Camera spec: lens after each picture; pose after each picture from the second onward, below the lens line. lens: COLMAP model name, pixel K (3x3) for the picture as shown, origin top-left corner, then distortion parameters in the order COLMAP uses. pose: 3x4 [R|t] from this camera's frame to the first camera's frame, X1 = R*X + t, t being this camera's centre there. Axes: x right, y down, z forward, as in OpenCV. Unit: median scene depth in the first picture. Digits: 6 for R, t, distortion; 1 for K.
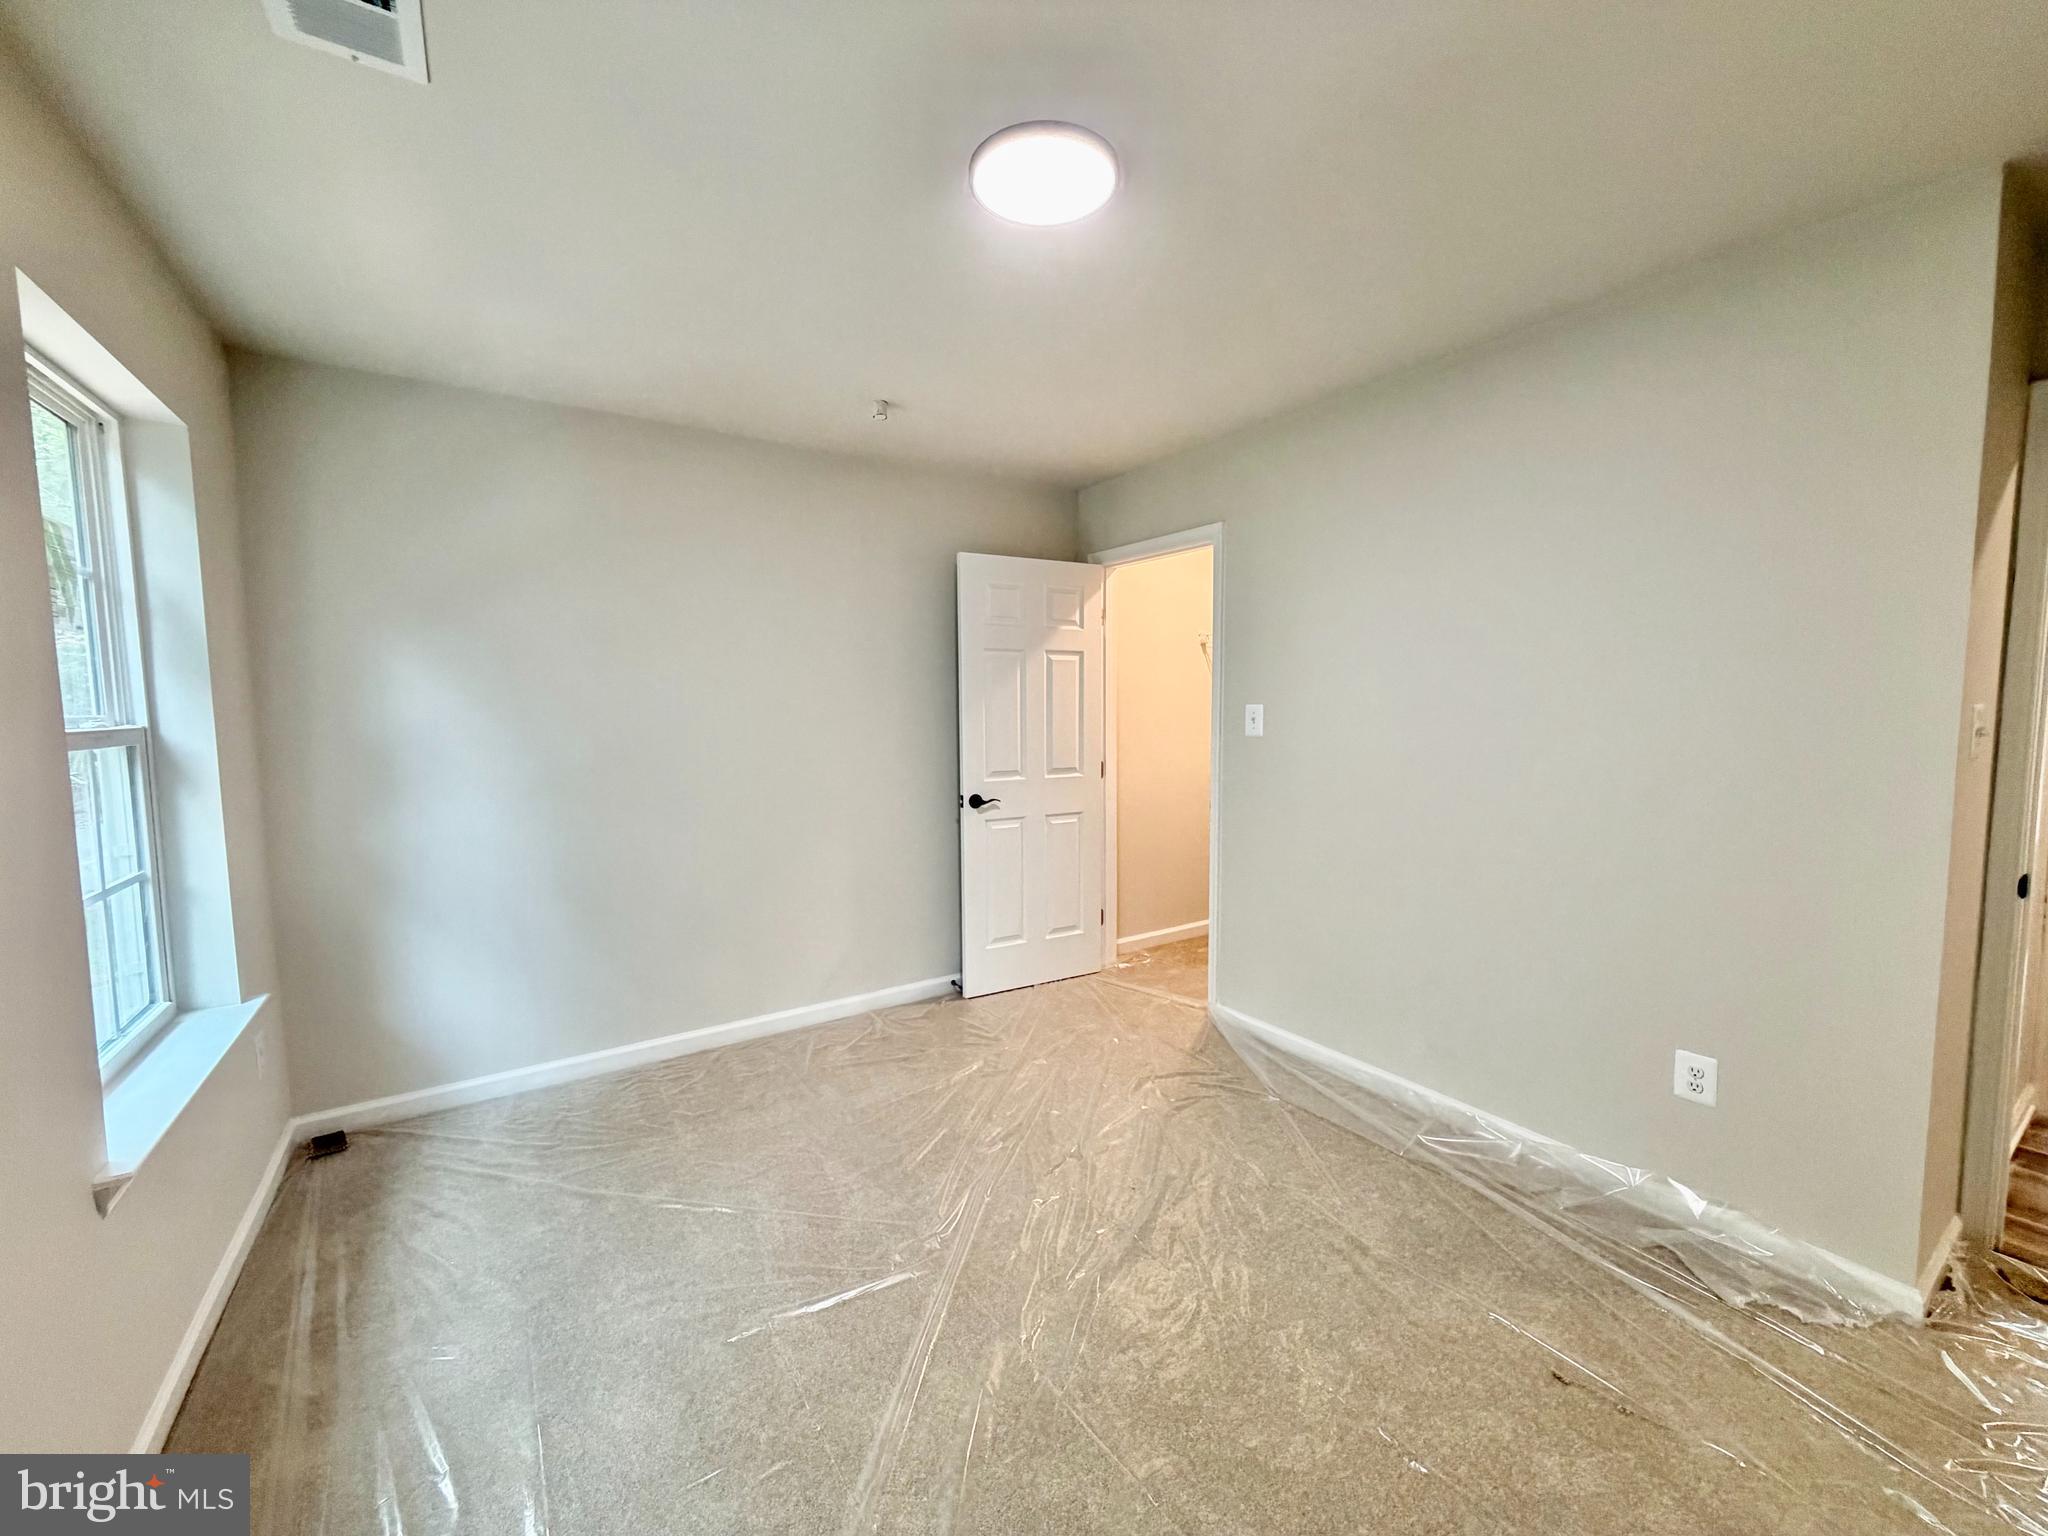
lens RADIAL K [[789.7, 0, 1024.0], [0, 789.7, 768.0], [0, 0, 1]] dist [0.001068, 0.000072]
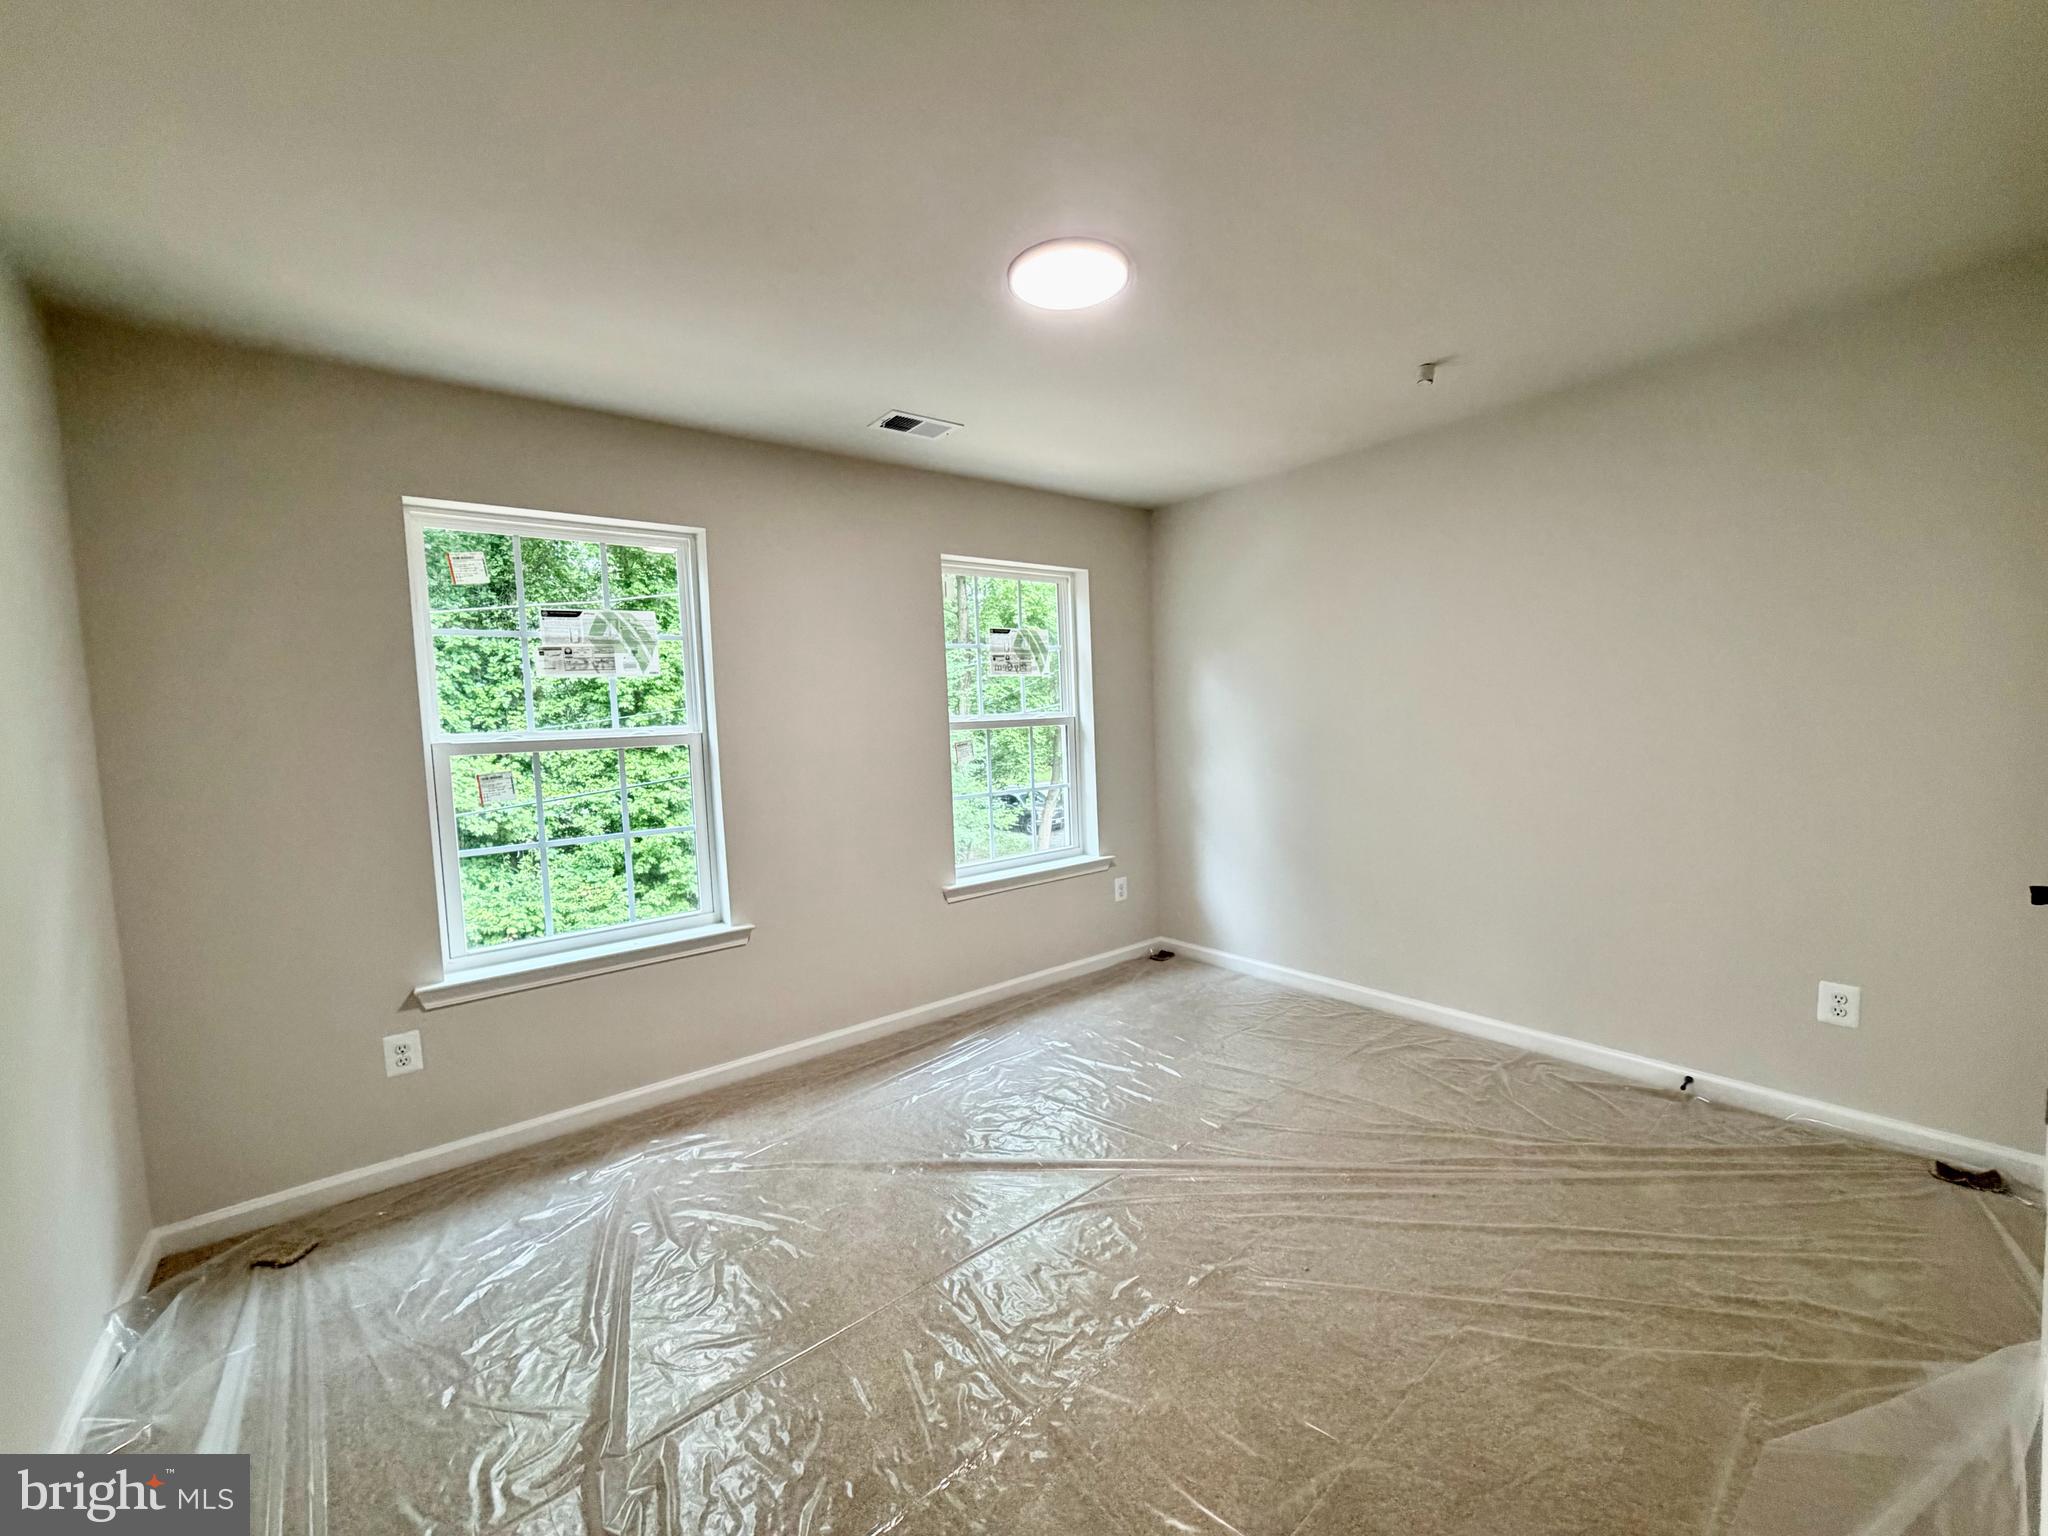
lens RADIAL K [[789.7, 0, 1024.0], [0, 789.7, 768.0], [0, 0, 1]] dist [0.001068, 0.000072]
pose [[0.056808, 0.050708, -0.997097, 0.720442], [-0.022712, 0.998517, 0.049486, -0.009248], [0.998127, 0.019835, 0.057875, 0.542957]]
